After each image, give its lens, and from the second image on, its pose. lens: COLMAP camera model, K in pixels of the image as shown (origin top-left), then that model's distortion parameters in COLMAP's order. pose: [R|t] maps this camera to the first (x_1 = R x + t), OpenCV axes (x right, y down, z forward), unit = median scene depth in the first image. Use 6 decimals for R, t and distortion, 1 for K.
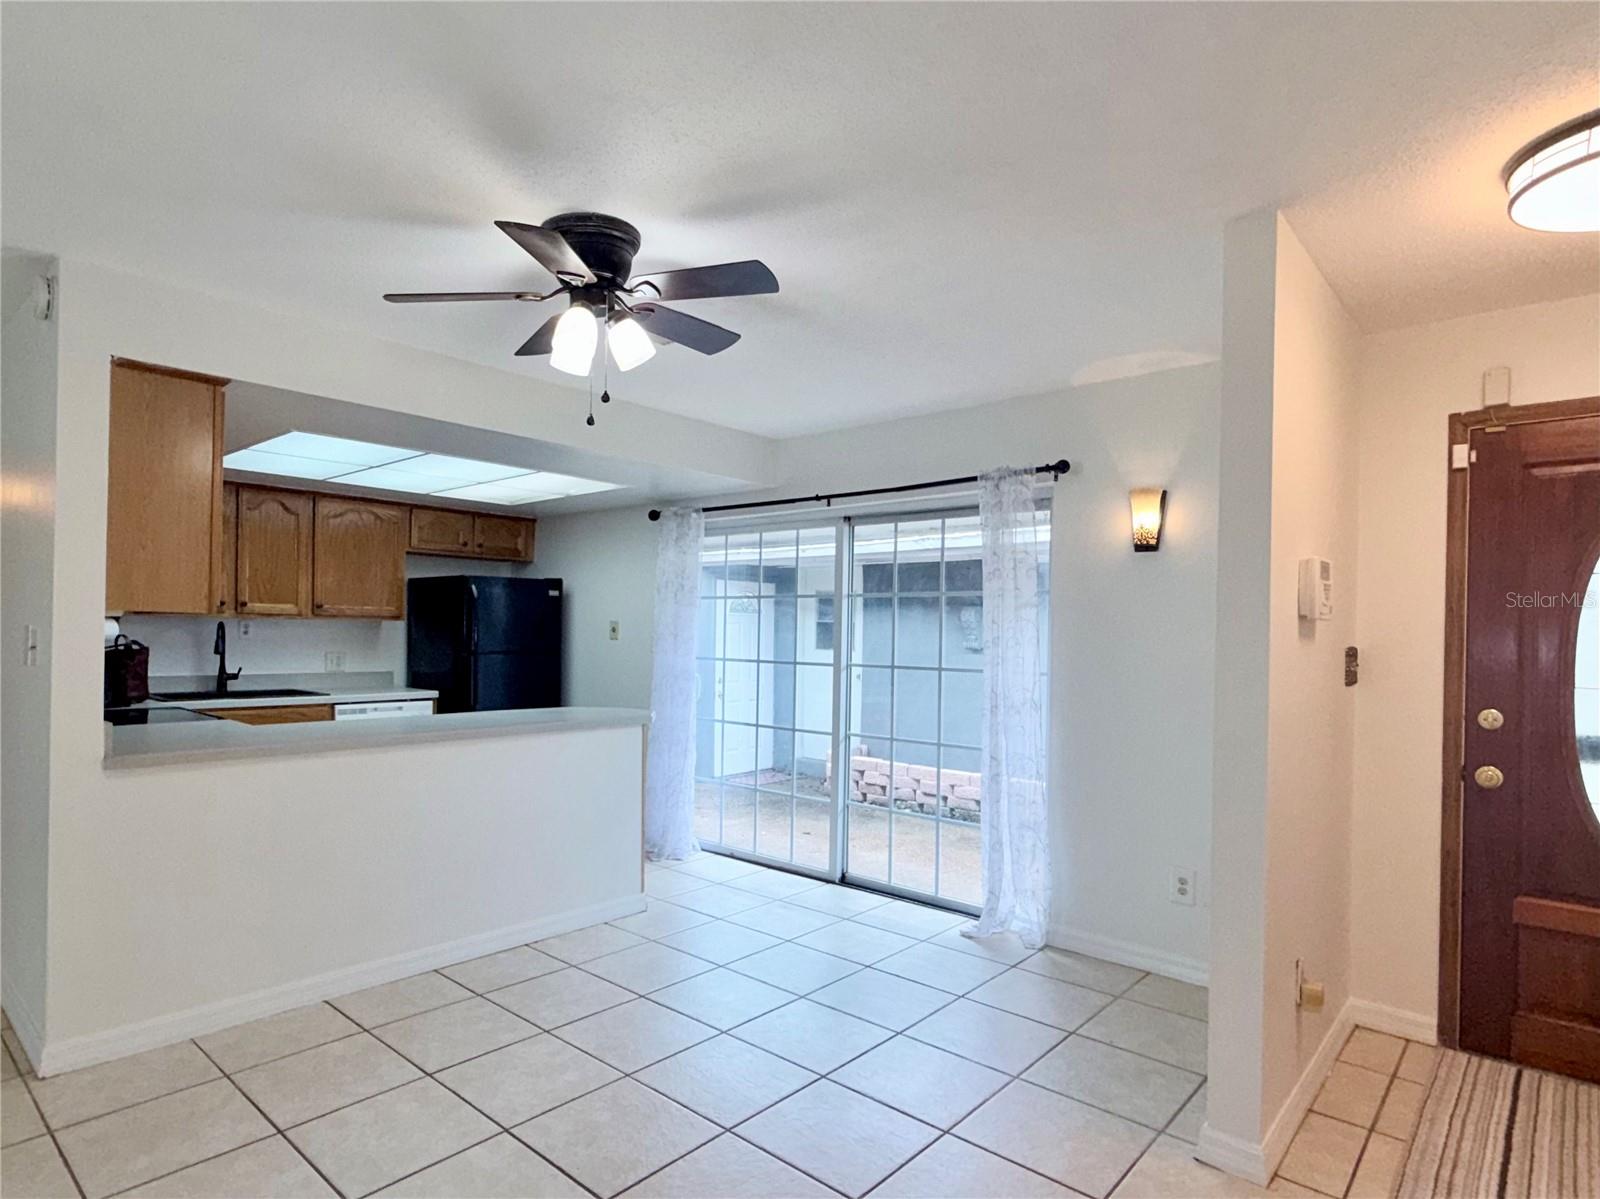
lens RADIAL K [[893.1, 0, 739.0], [0, 893.1, 625.0], [0, 0, 1]] dist [-0.000323, -0.000891]
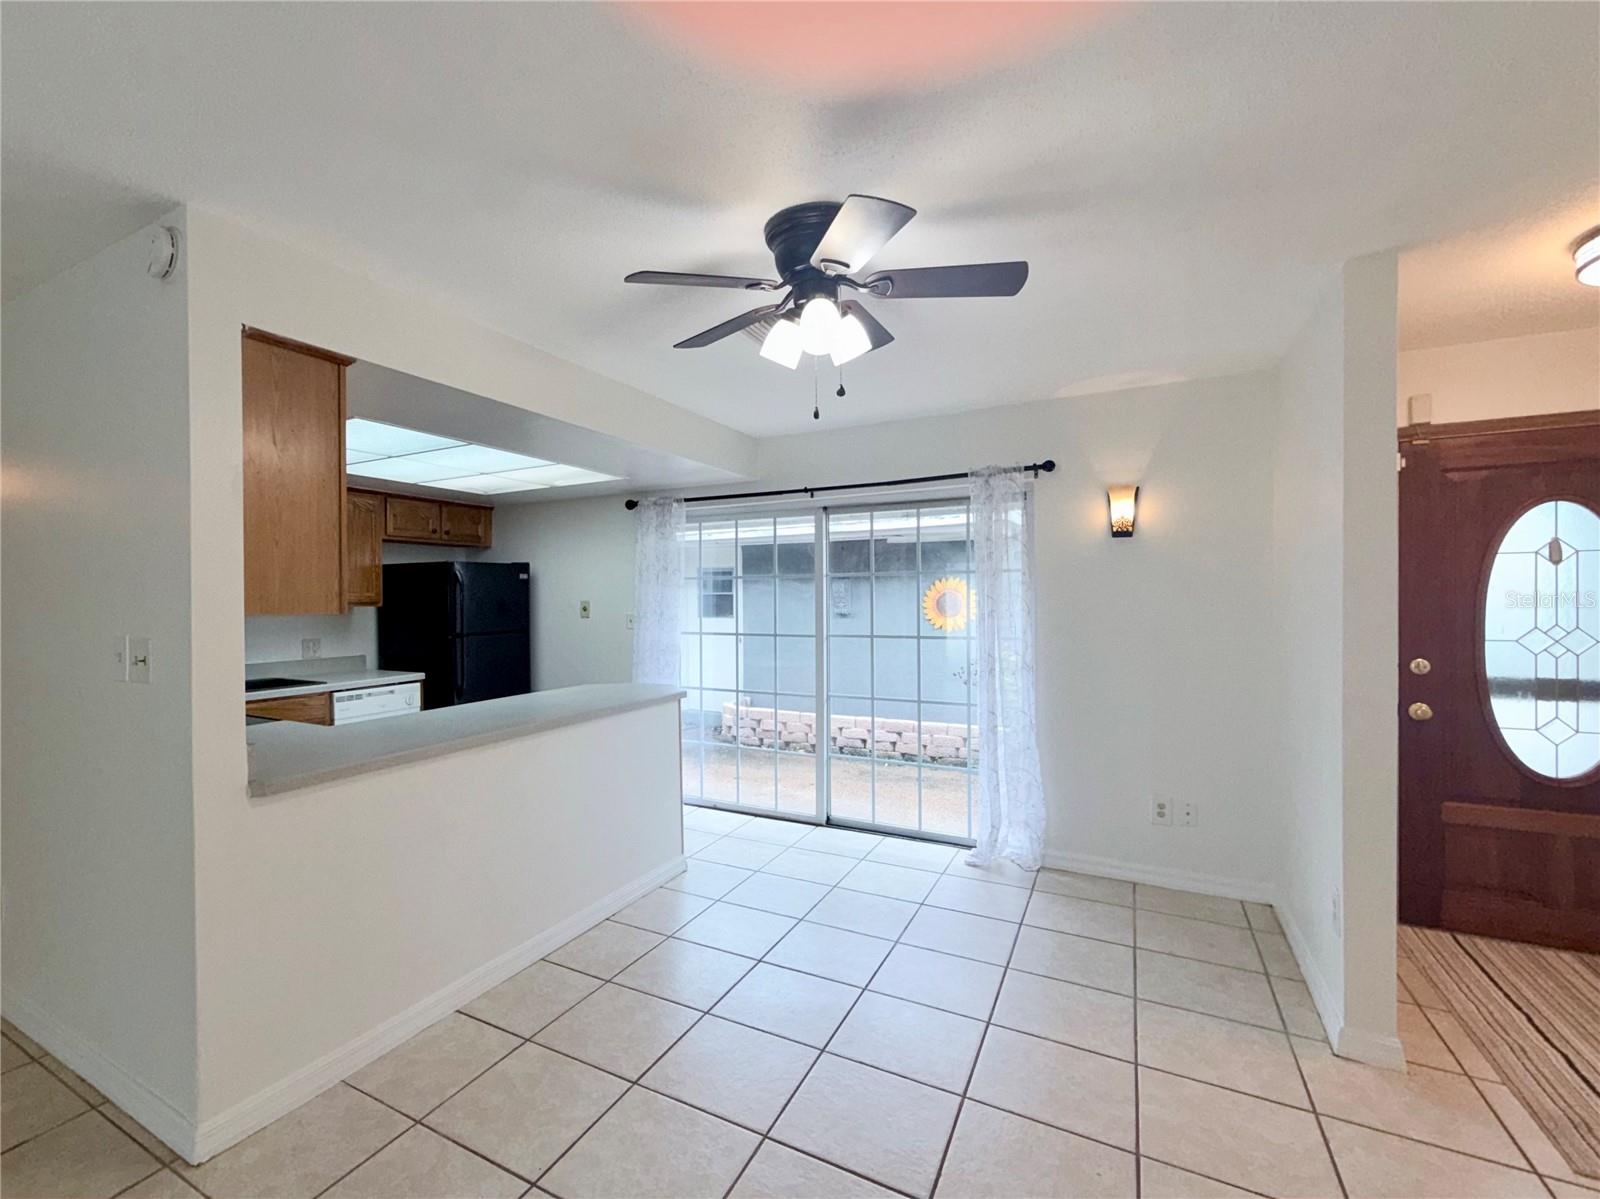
lens RADIAL K [[731.0, 0, 697.6], [0, 731.0, 597.3], [0, 0, 1]] dist [-0.000803, -0.000510]
pose [[0.976407, -0.024937, 0.214492, -0.244059], [0.023393, 0.999679, 0.009731, -0.017841], [-0.214666, -0.004484, 0.976677, 0.116286]]
